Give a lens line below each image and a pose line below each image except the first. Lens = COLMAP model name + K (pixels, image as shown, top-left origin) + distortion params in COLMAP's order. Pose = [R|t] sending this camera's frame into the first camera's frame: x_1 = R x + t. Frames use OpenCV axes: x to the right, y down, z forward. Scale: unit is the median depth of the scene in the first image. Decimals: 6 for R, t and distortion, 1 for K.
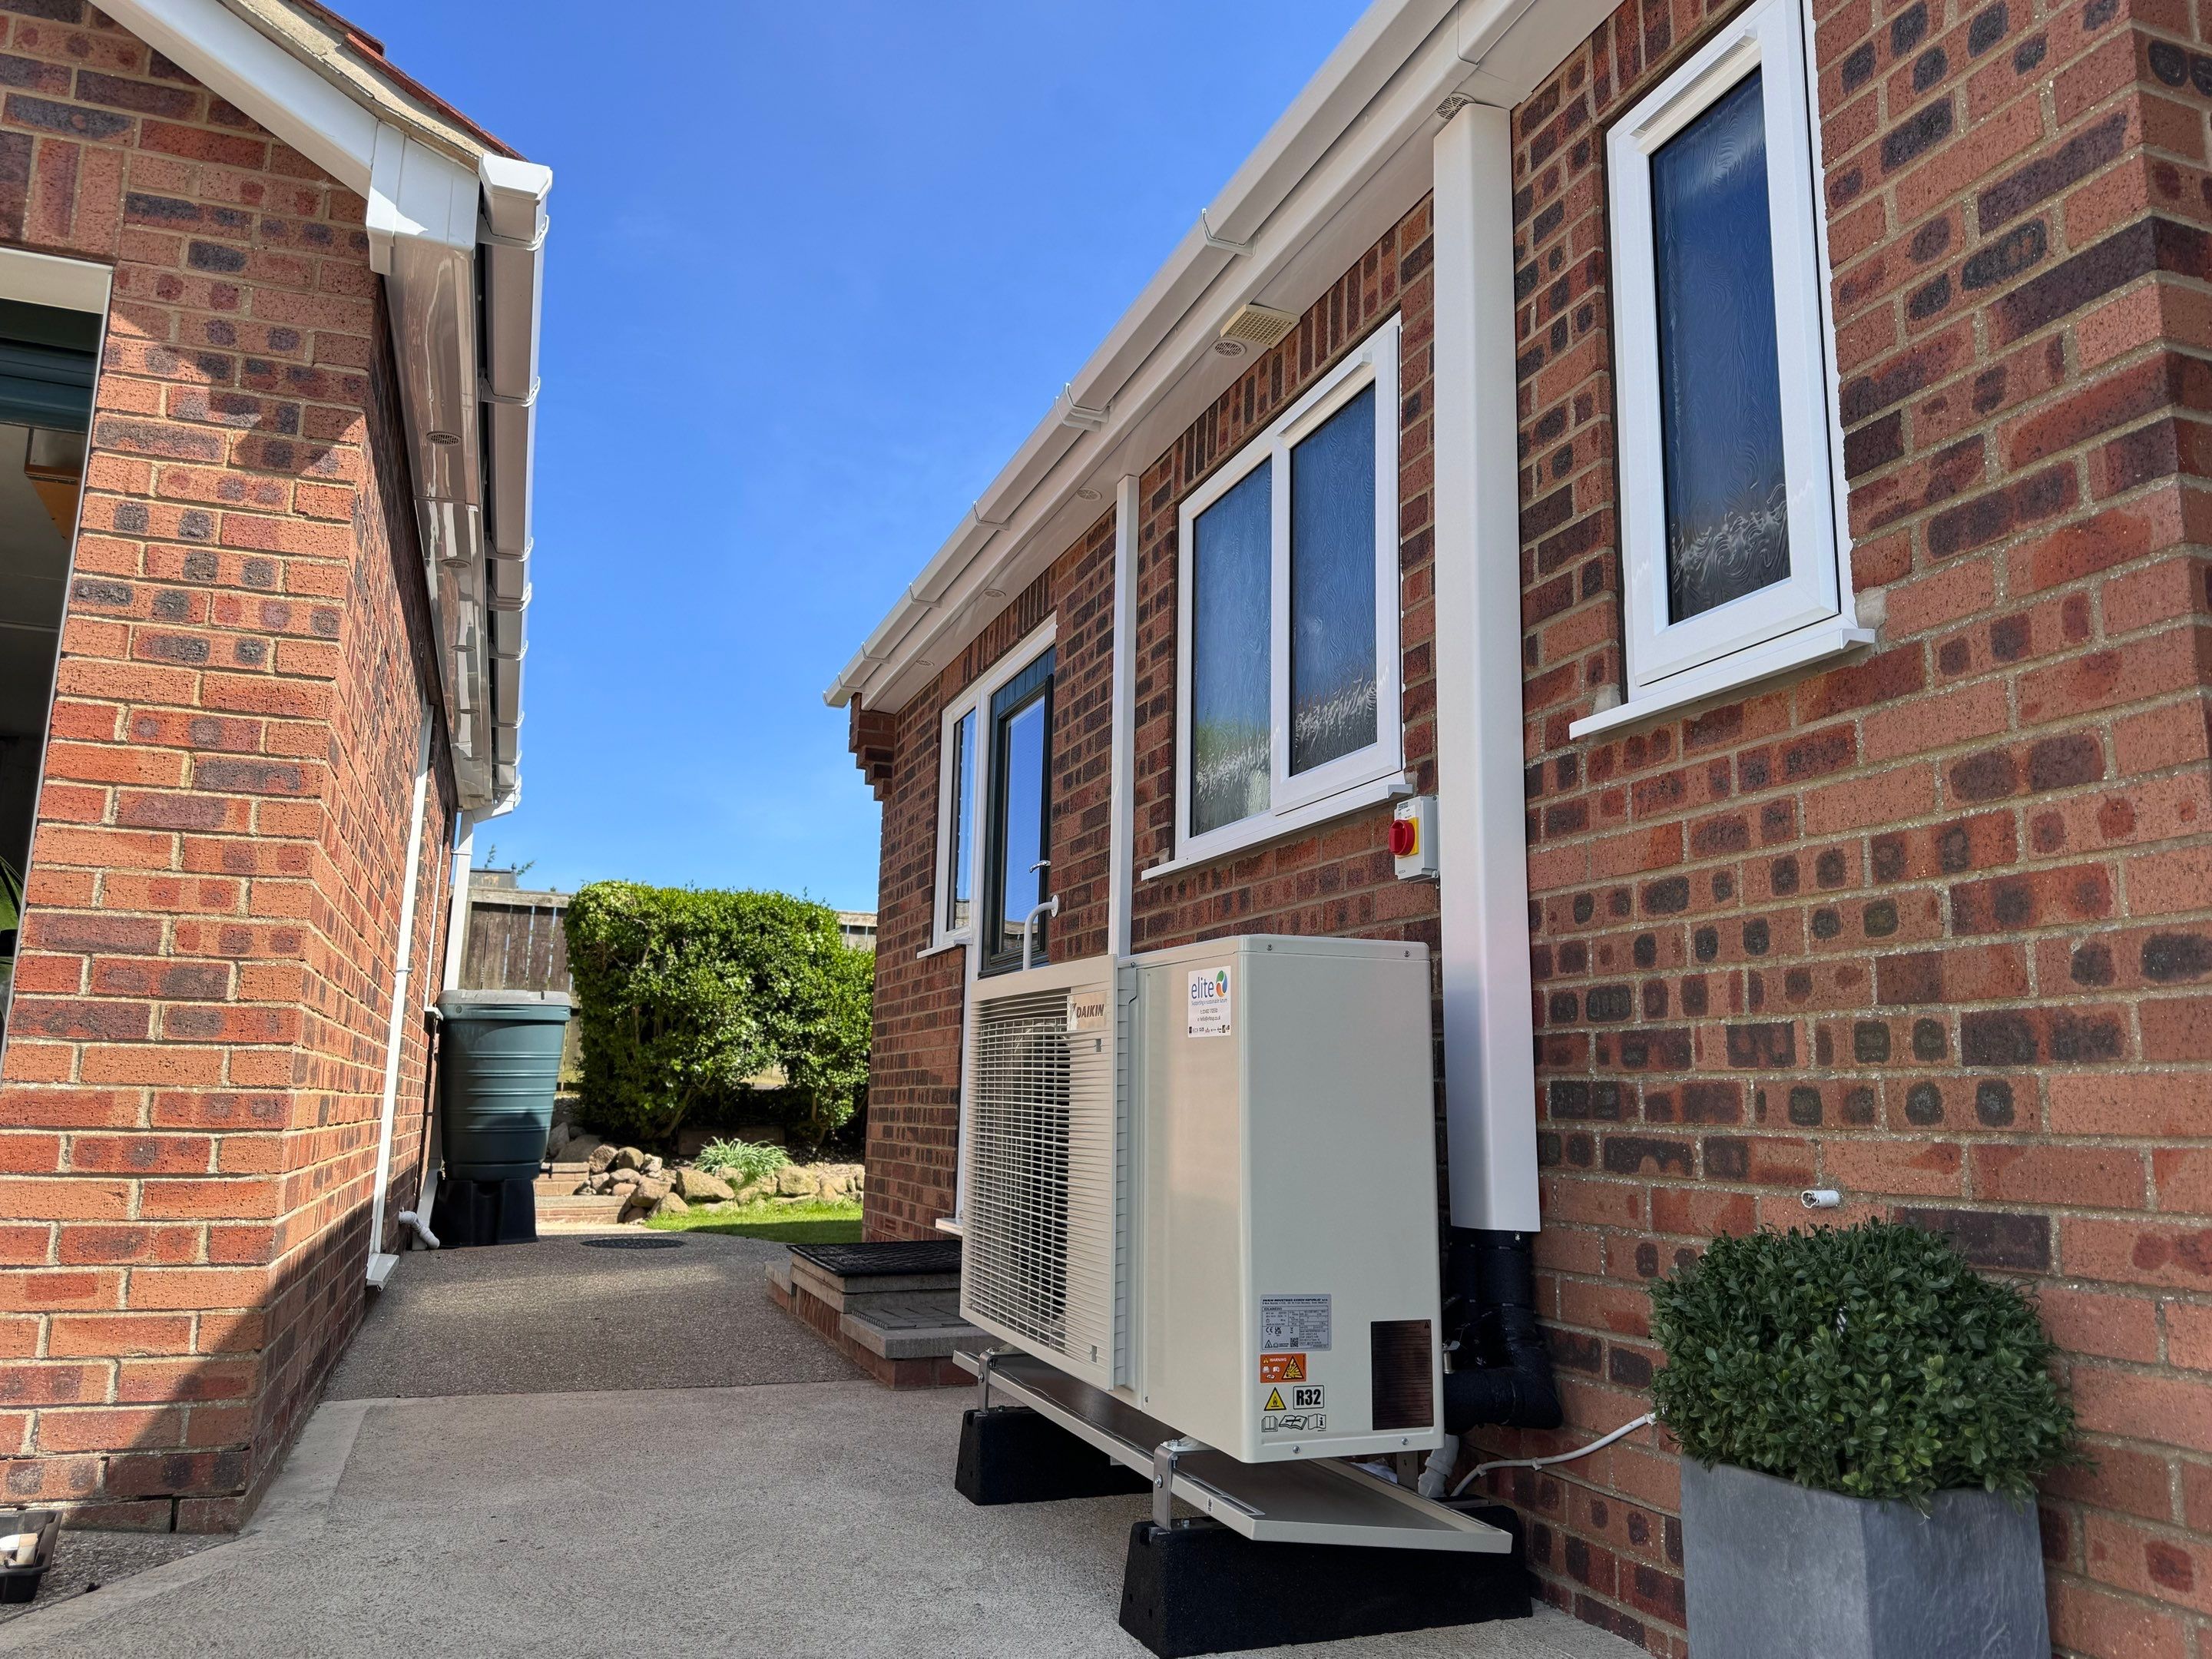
lens RADIAL K [[1568.1, 0, 1105.4], [0, 1568.1, 827.8], [0, 0, 1]] dist [0.008514, -0.040840]
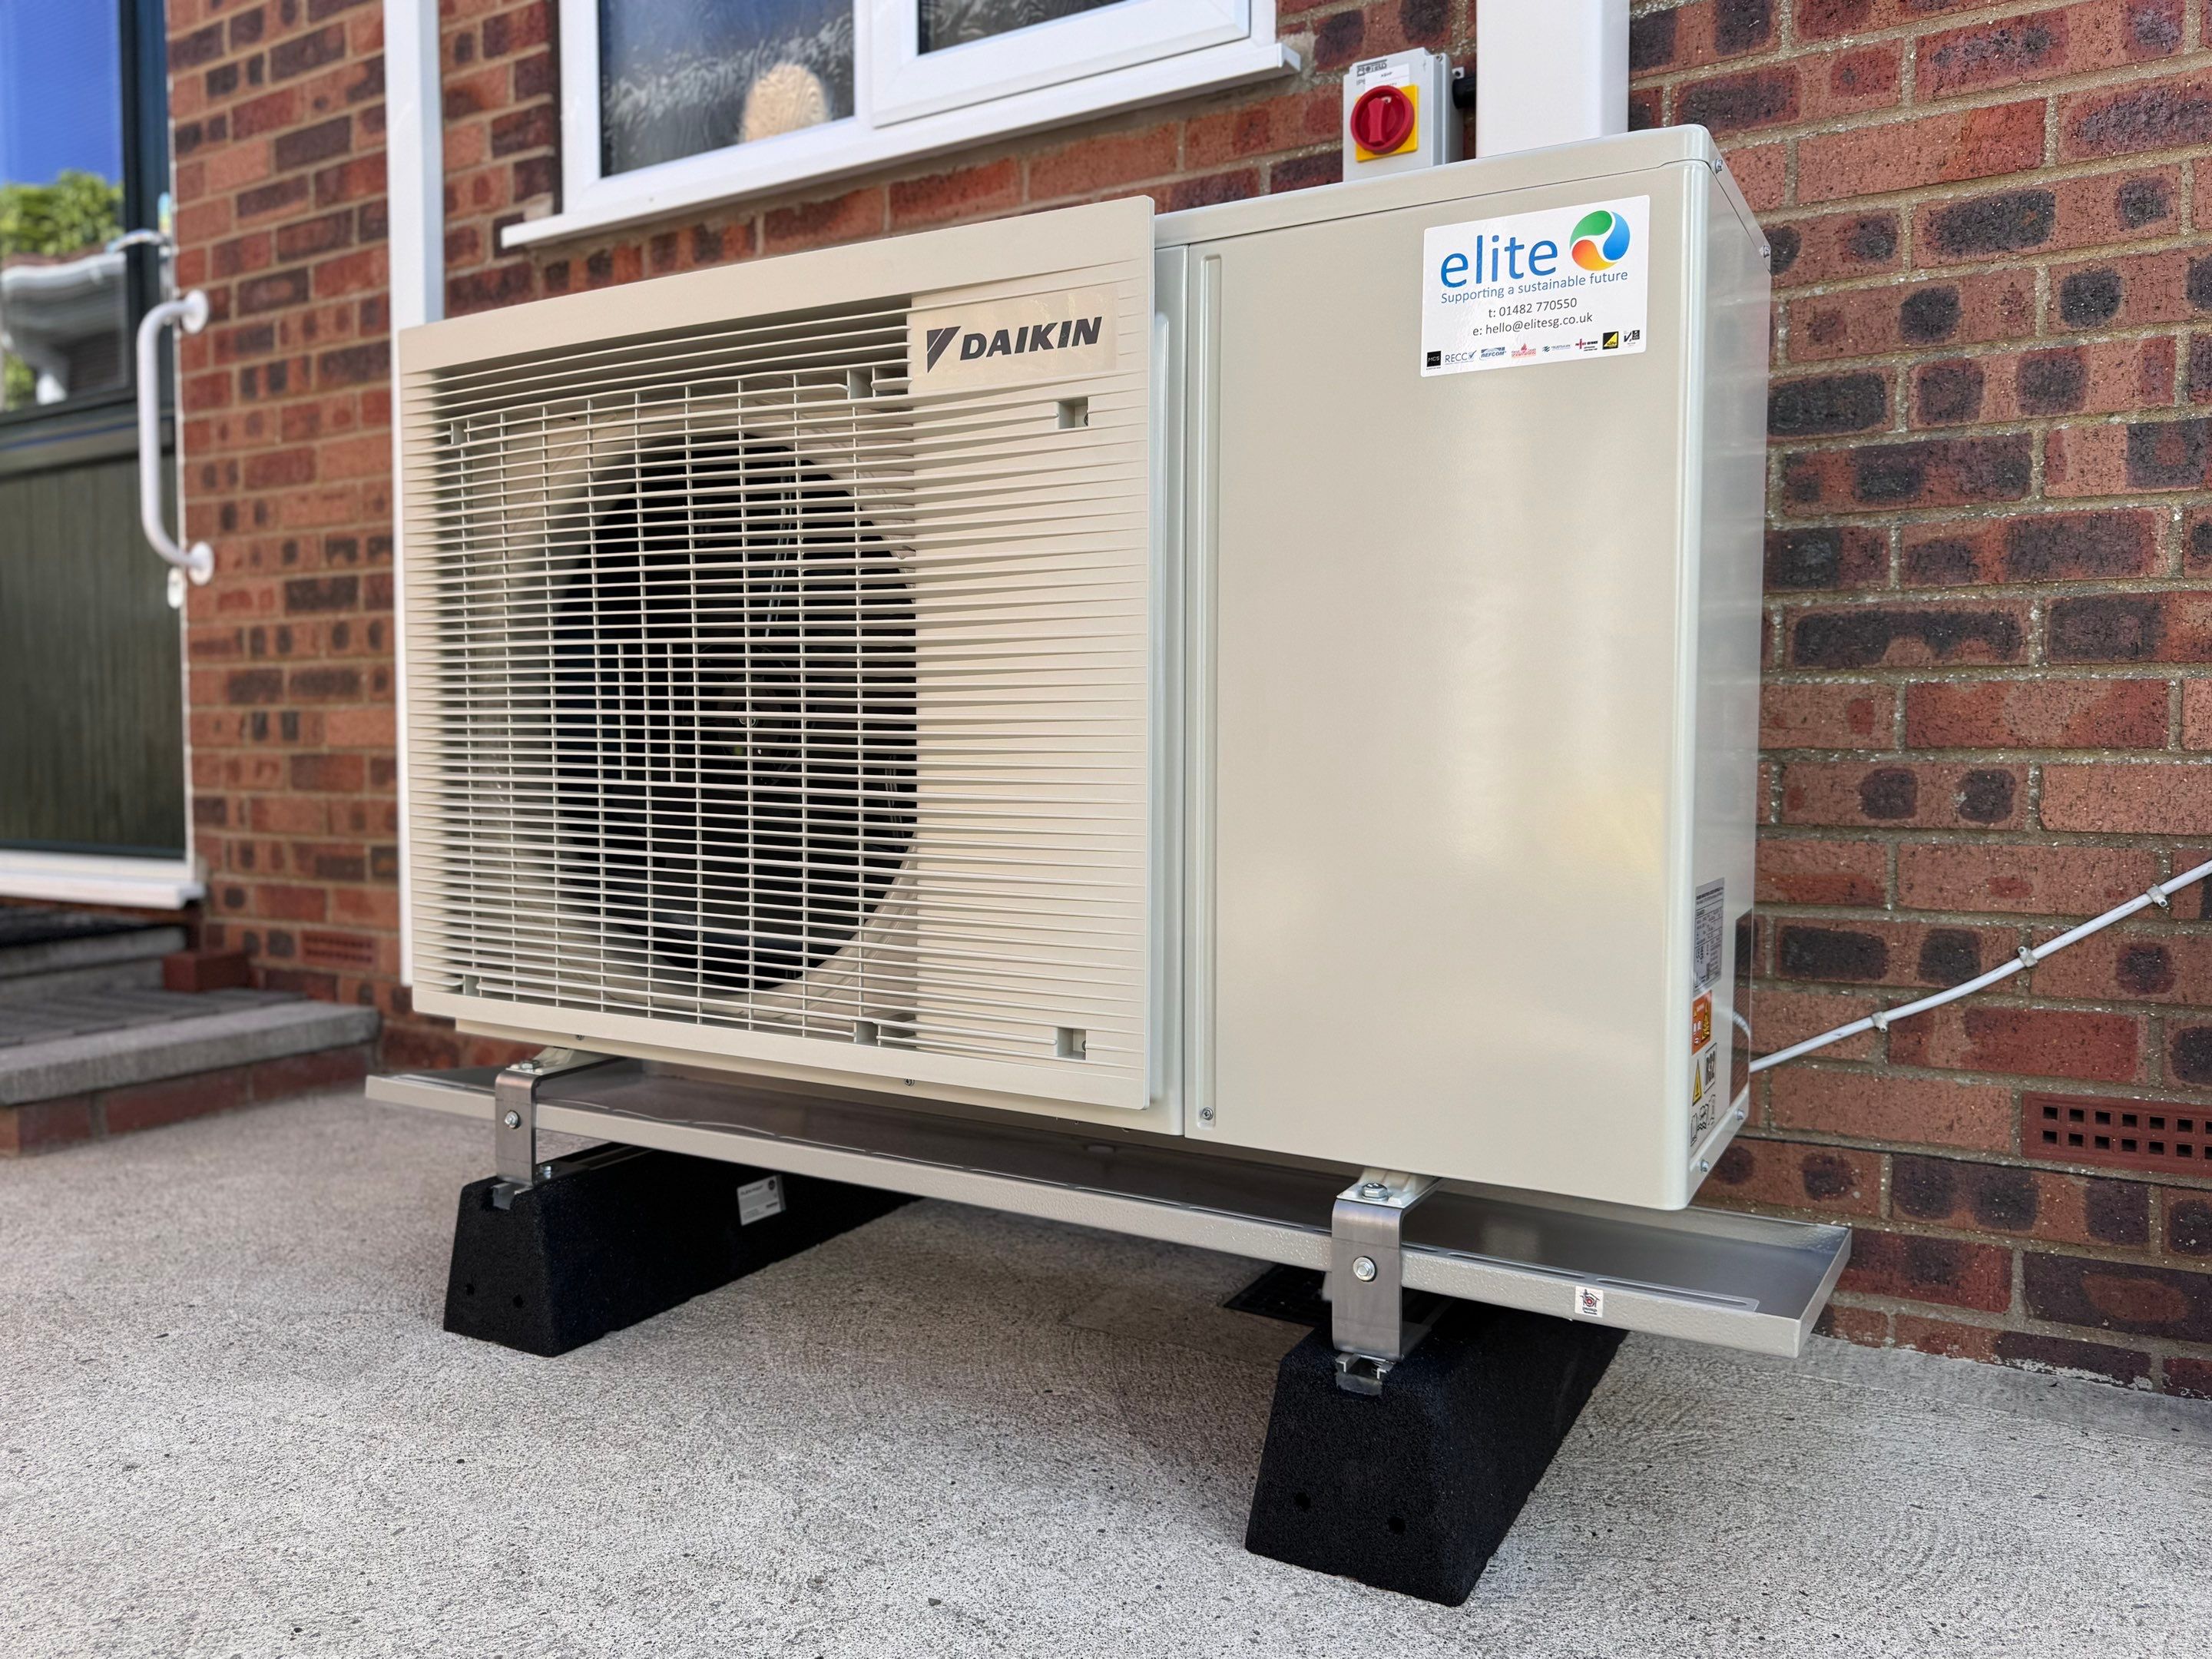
lens RADIAL K [[1684.7, 0, 1104.6], [0, 1684.7, 837.1], [0, 0, 1]] dist [-0.003992, -0.000096]
pose [[0.785361, -0.053661, 0.616708, -0.345579], [-0.092429, 0.974903, 0.202534, 0.177692], [-0.612099, -0.216064, 0.760691, 0.649539]]
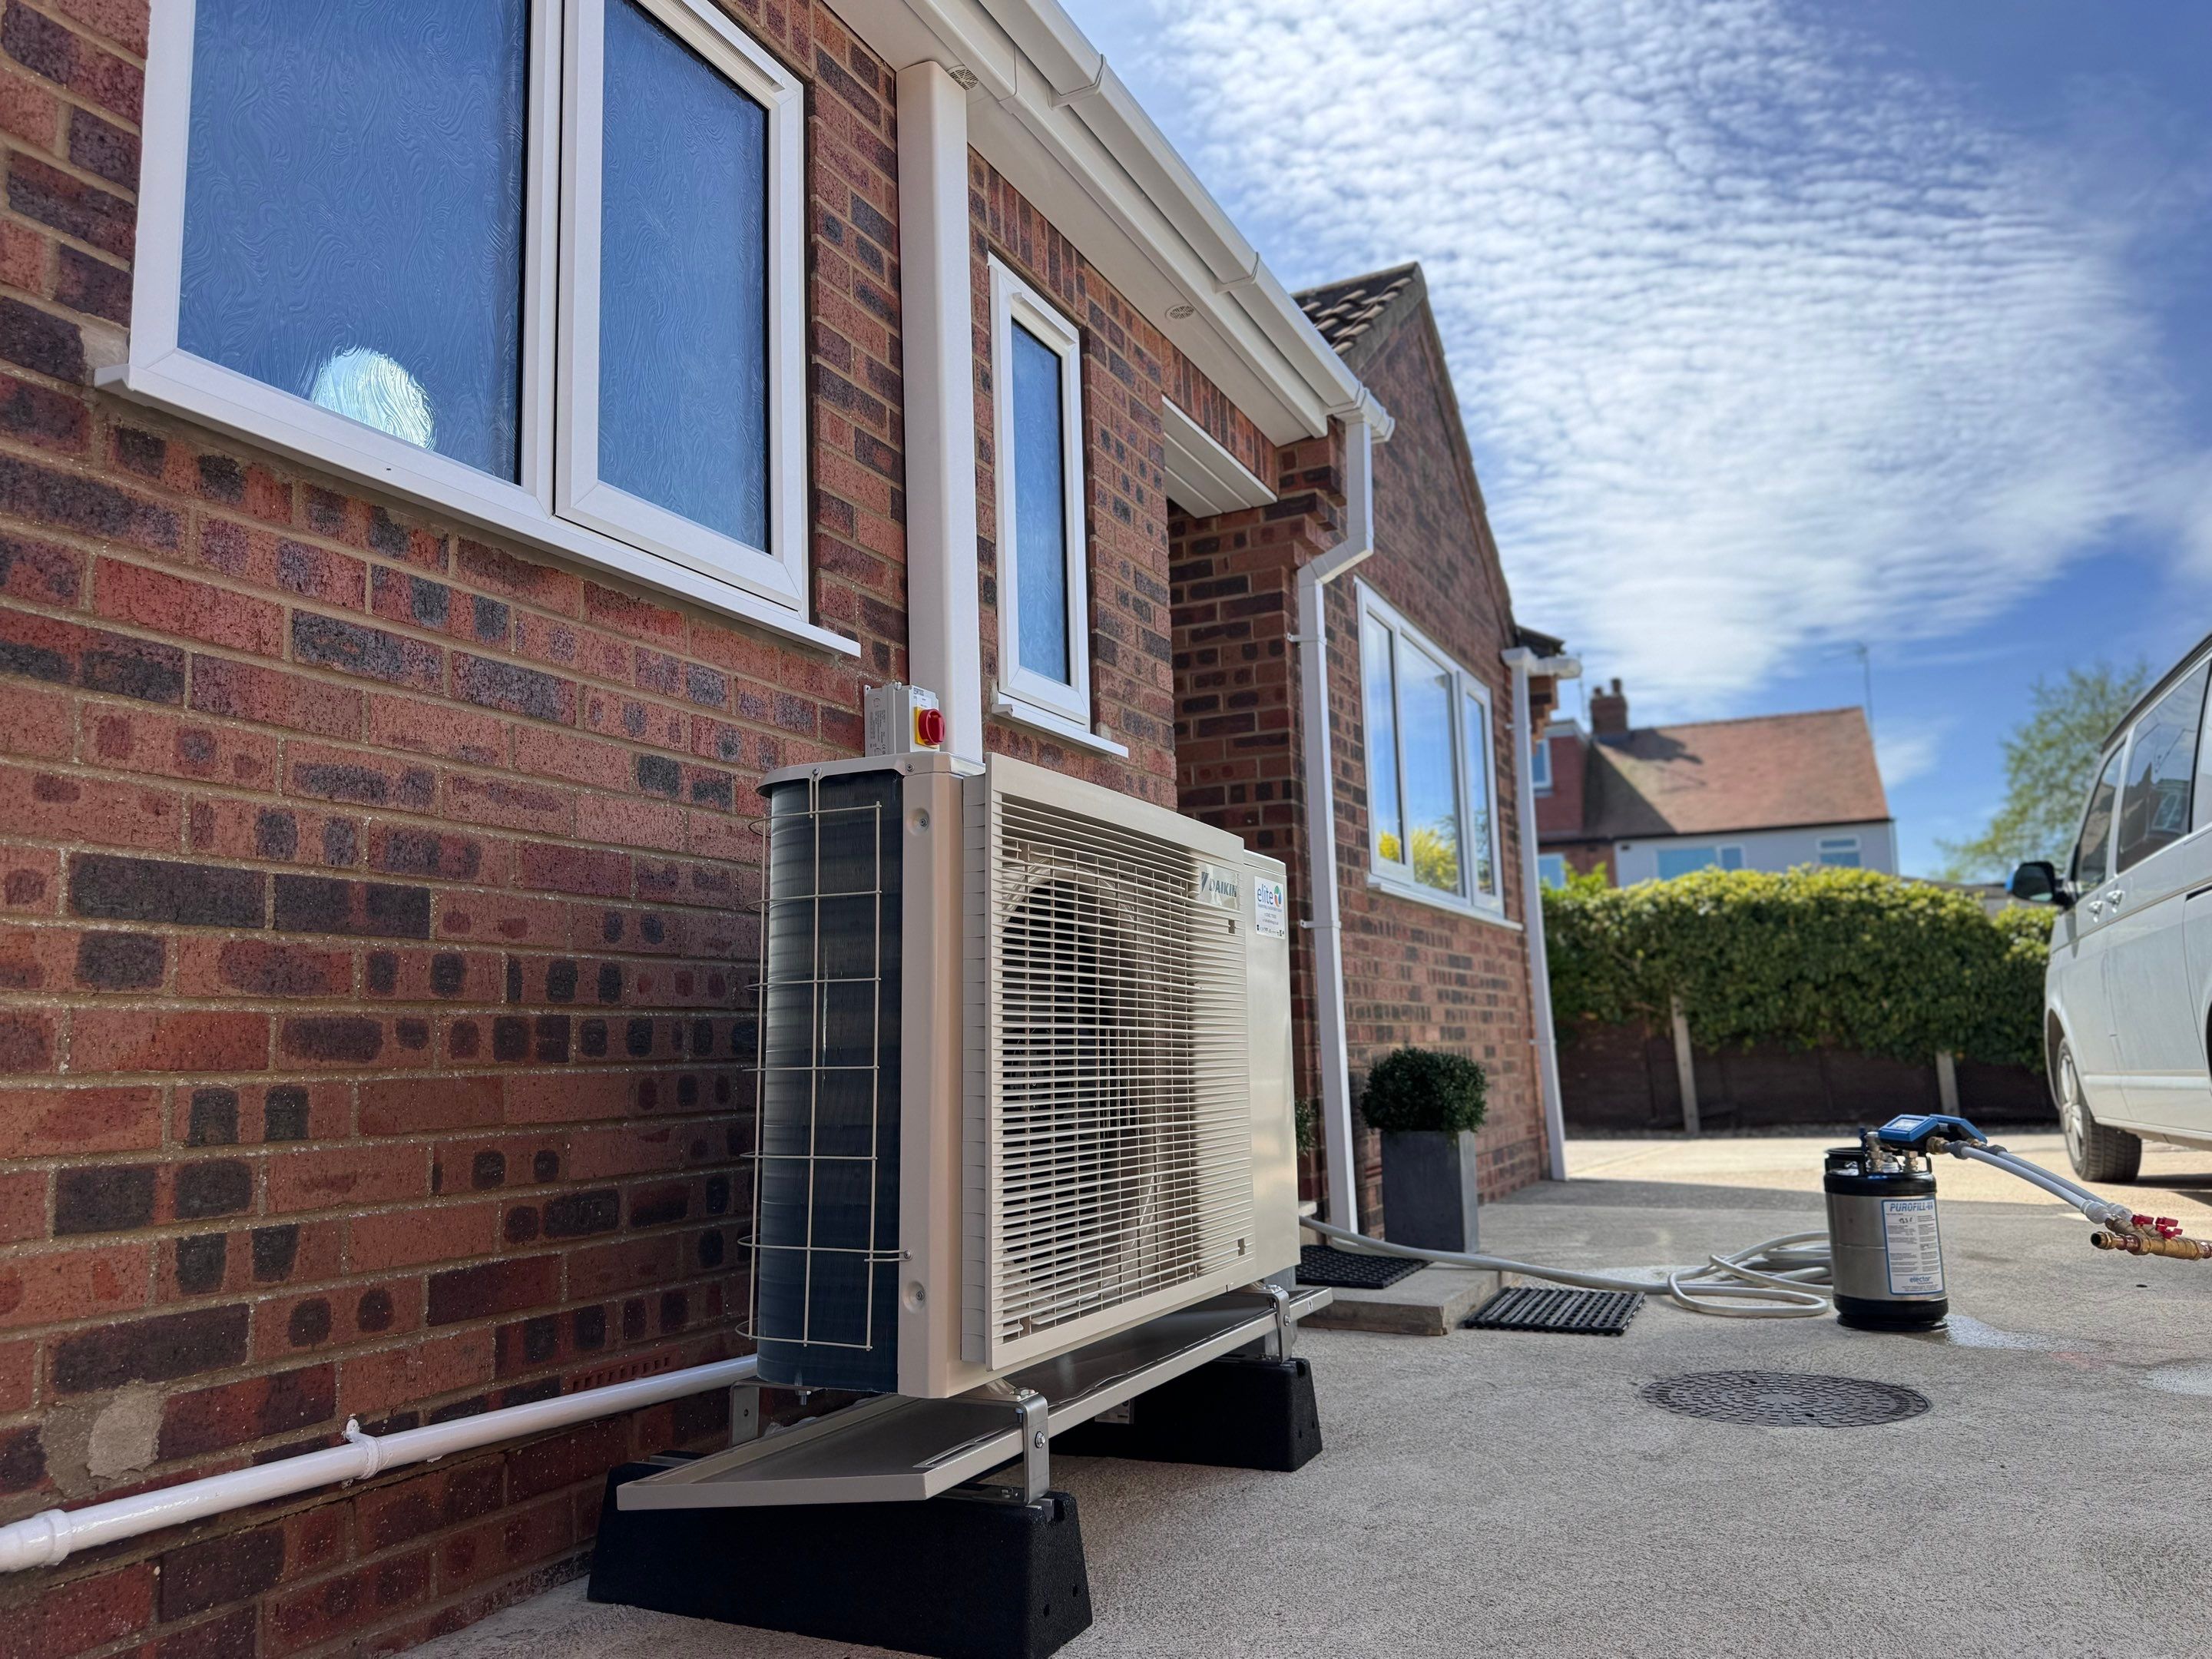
lens RADIAL K [[1568.1, 0, 1102.6], [0, 1568.1, 828.9], [0, 0, 1]] dist [0.008514, -0.040840]
pose [[-0.686174, 0.104926, 0.719831, -0.725151], [-0.113834, 0.961864, -0.248716, 0.372497], [-0.718476, -0.252603, -0.648061, 1.927933]]
